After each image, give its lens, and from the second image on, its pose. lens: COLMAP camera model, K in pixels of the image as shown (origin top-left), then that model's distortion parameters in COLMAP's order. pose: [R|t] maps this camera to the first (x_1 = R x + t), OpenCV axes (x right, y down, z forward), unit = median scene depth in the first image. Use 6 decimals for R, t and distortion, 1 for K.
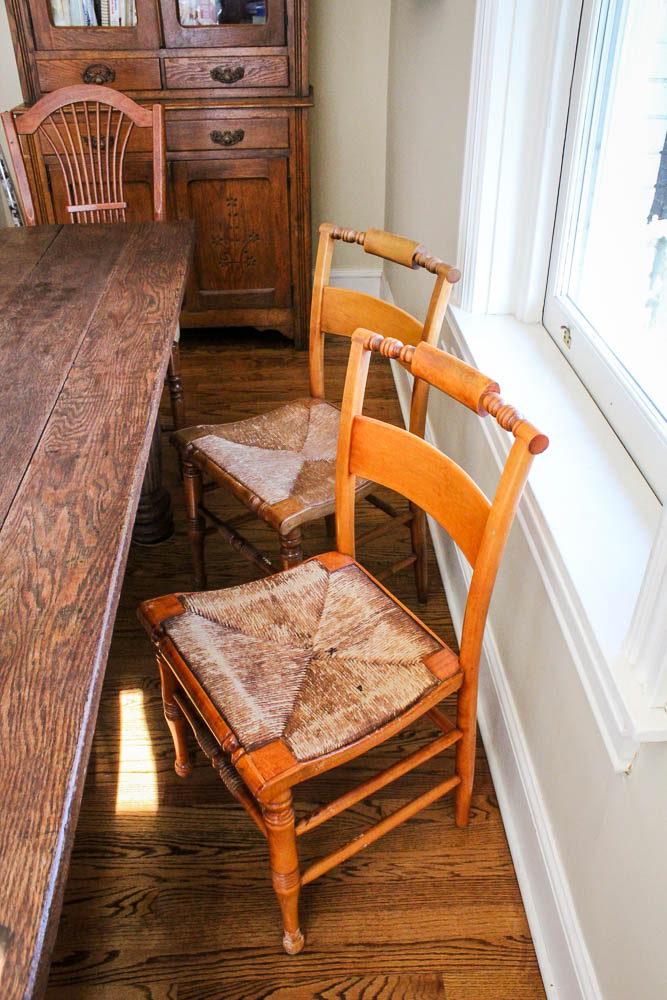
lens RADIAL K [[834.8, 0, 340.2], [0, 834.8, 493.6], [0, 0, 1]] dist [-0.164213, 0.154448]
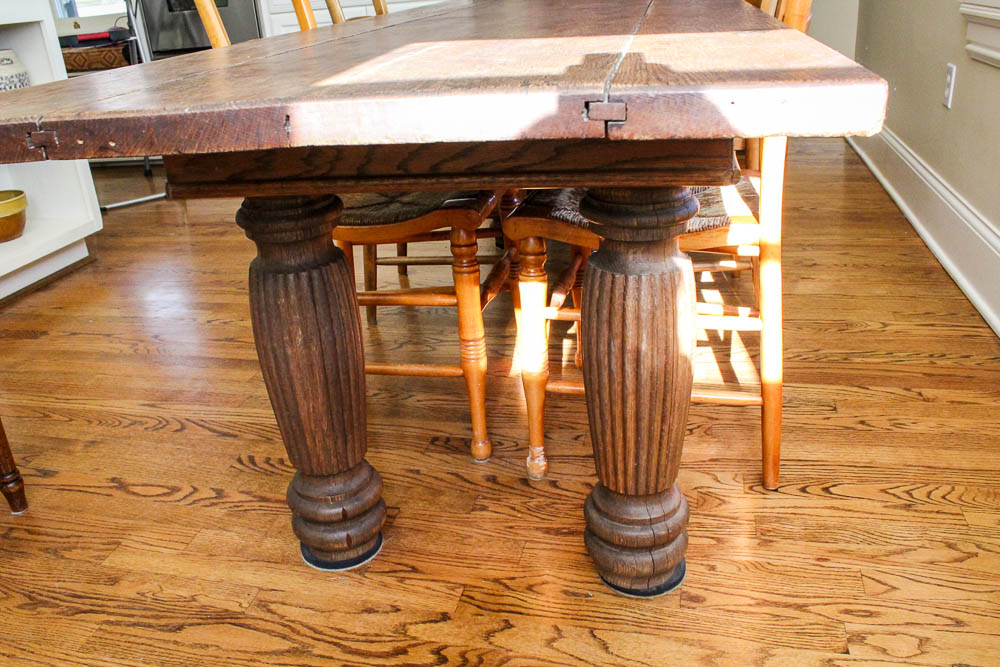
lens RADIAL K [[856.1, 0, 500.0], [0, 856.1, 333.5], [0, 0, 1]] dist [-0.160725, 0.140282]
pose [[0.960826, 0.046710, -0.273189, -0.158192], [-0.092483, 0.983234, -0.157155, 0.464913], [0.261268, 0.176264, 0.949036, -0.117765]]
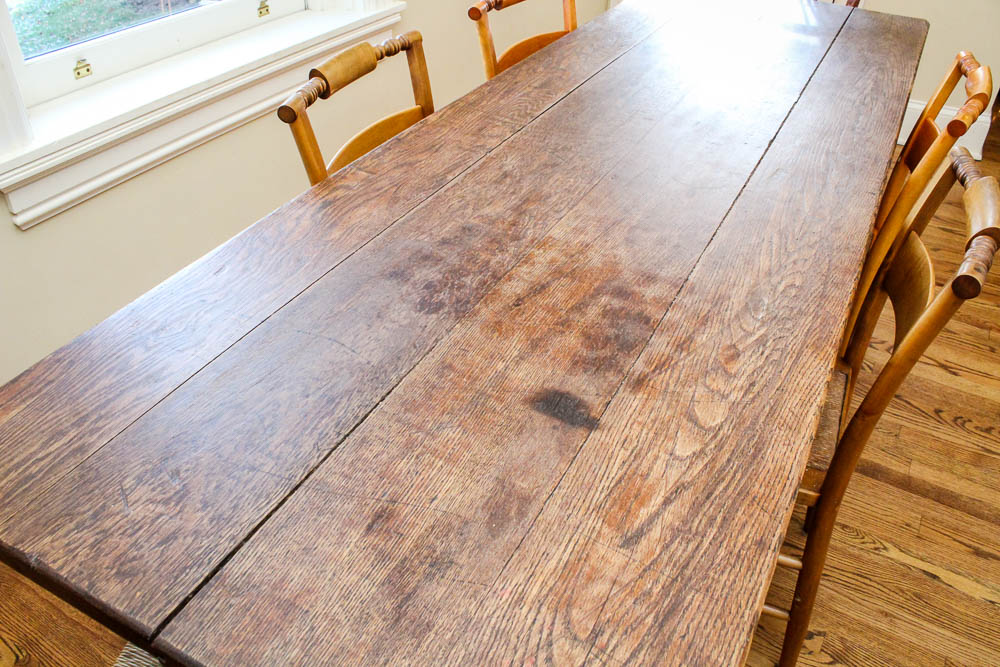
lens RADIAL K [[824.9, 0, 500.5], [0, 824.9, 335.7], [0, 0, 1]] dist [-0.171915, 0.149108]
pose [[-0.846266, -0.341322, 0.409065, -0.662612], [0.267135, 0.392469, 0.880118, -0.743476], [-0.460949, 0.854089, -0.240954, 1.180004]]
